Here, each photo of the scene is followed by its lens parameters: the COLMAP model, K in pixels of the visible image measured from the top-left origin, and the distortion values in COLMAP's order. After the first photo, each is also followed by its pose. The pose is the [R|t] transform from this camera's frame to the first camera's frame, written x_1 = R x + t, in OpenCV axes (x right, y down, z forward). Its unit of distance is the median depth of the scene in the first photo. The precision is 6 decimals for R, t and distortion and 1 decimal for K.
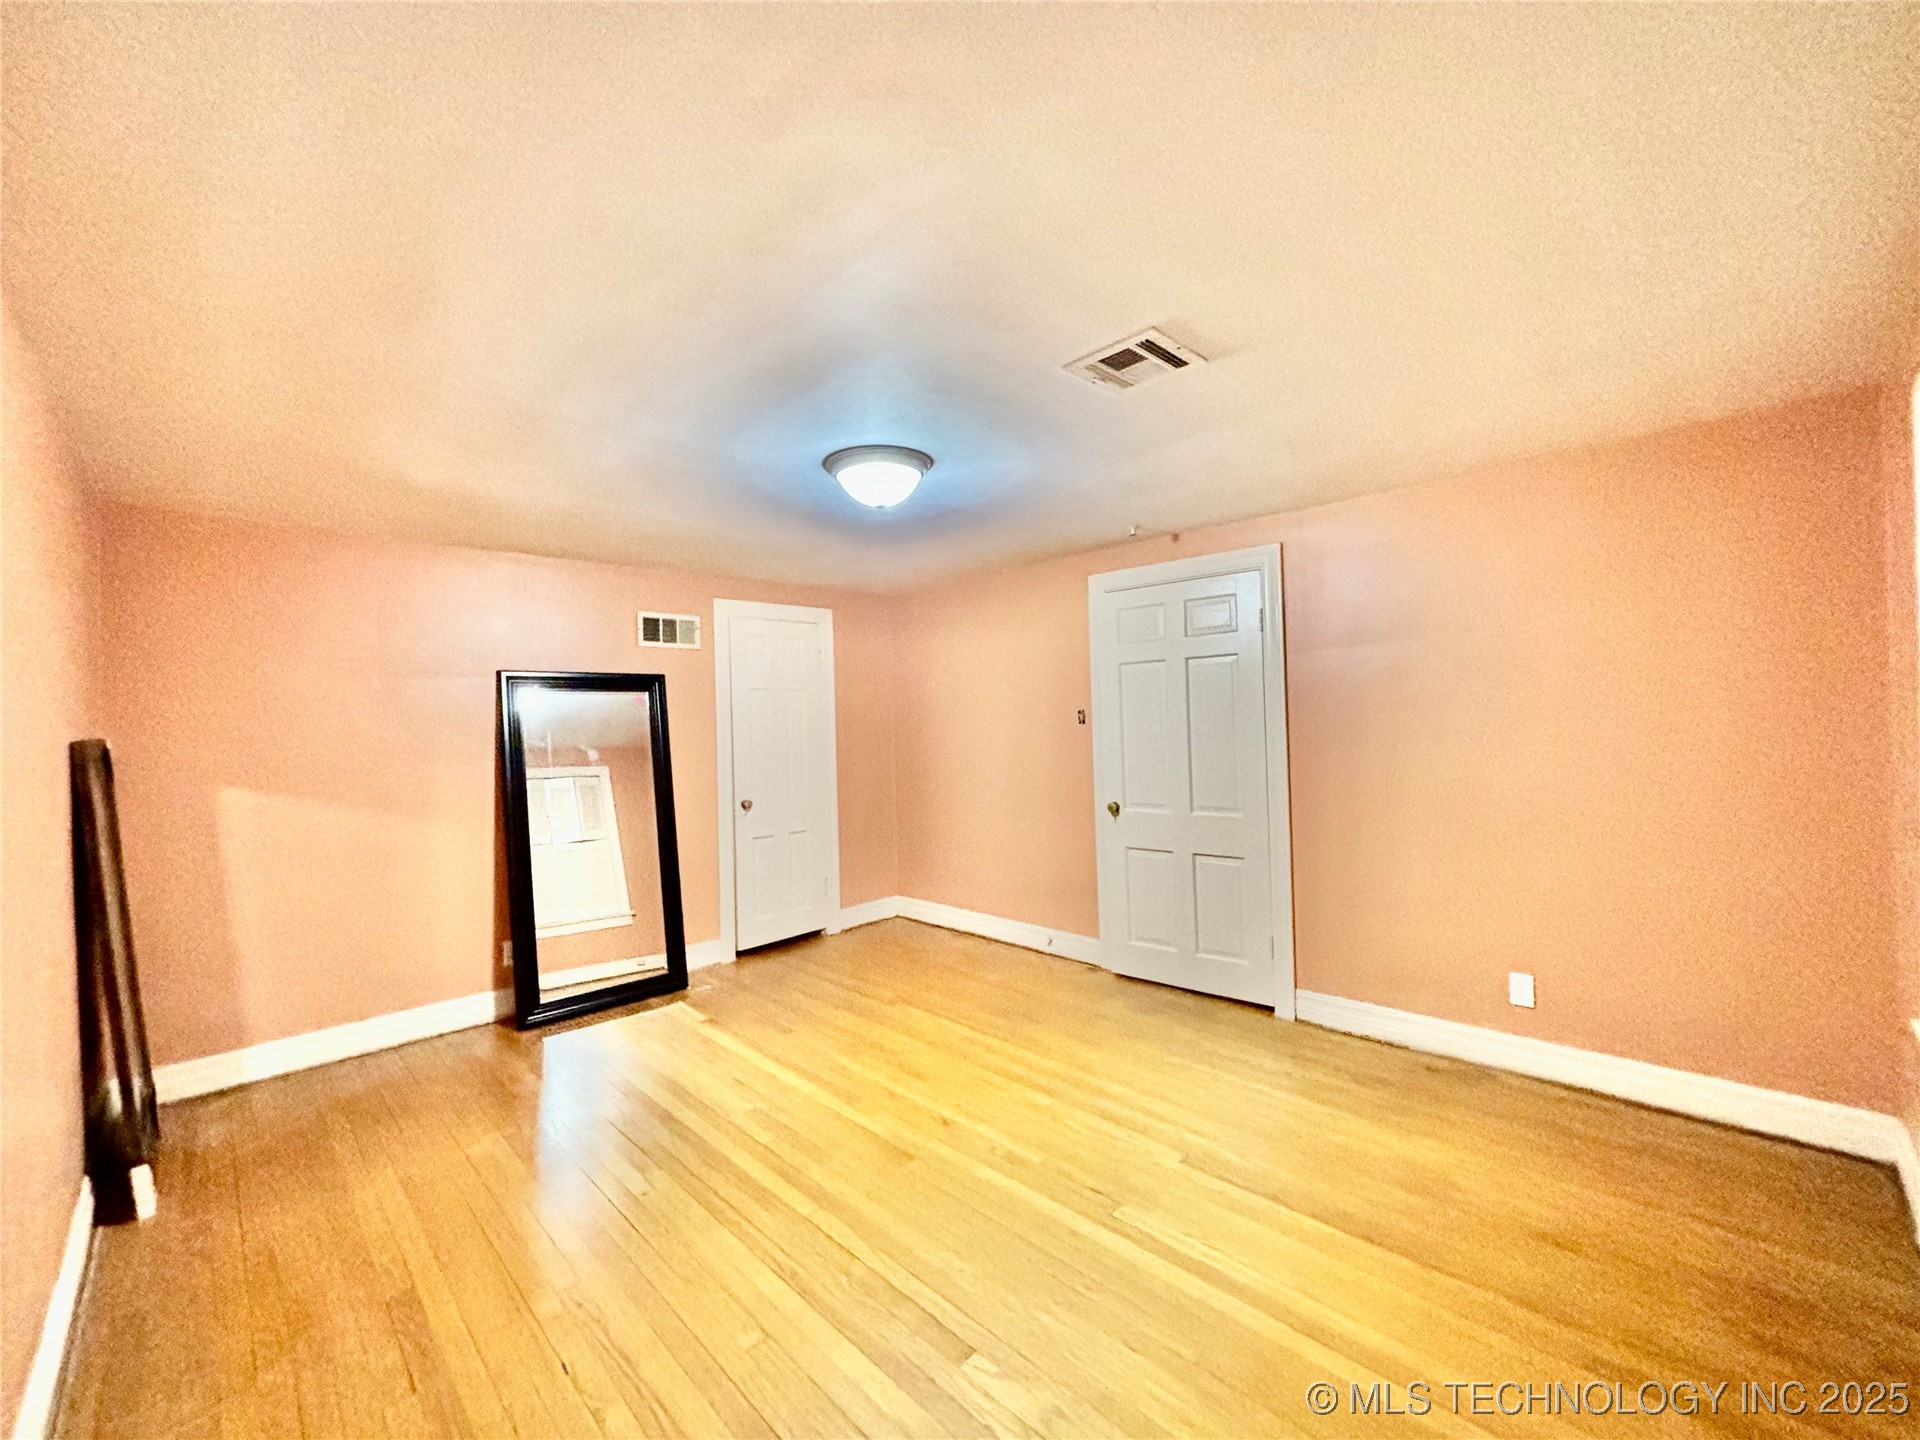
lens RADIAL K [[777.2, 0, 951.2], [0, 777.2, 720.6], [0, 0, 1]] dist [-0.001165, -0.000020]
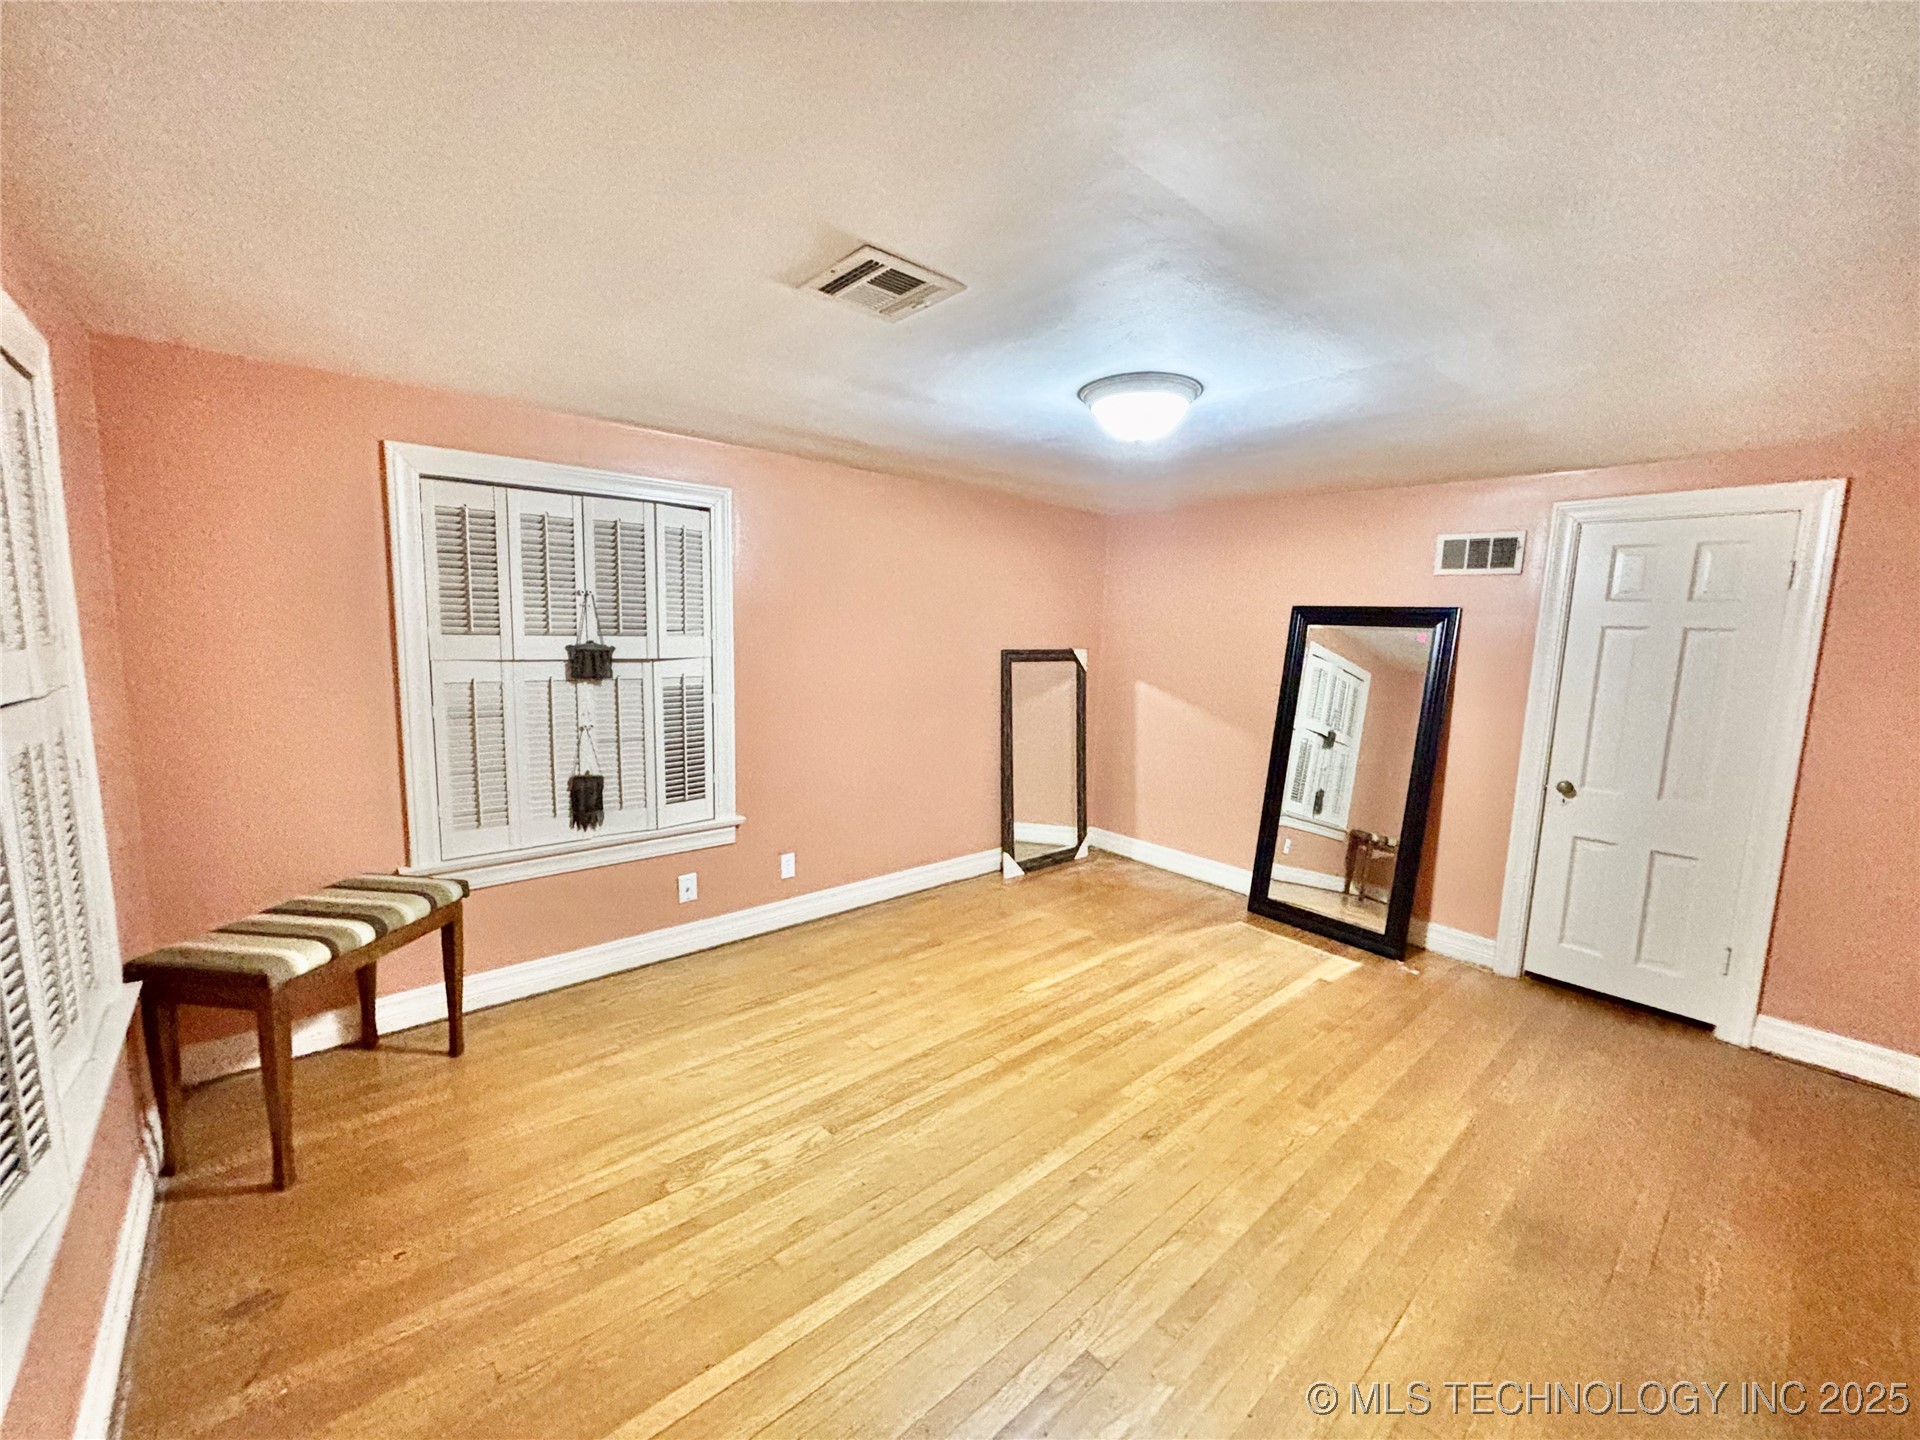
lens RADIAL K [[777.2, 0, 964.3], [0, 777.2, 723.8], [0, 0, 1]] dist [-0.001165, -0.000020]
pose [[-0.037532, 0.162298, -0.986028, 0.625144], [-0.034096, 0.985941, 0.163581, -0.068342], [0.998714, 0.039759, -0.031471, 0.618886]]
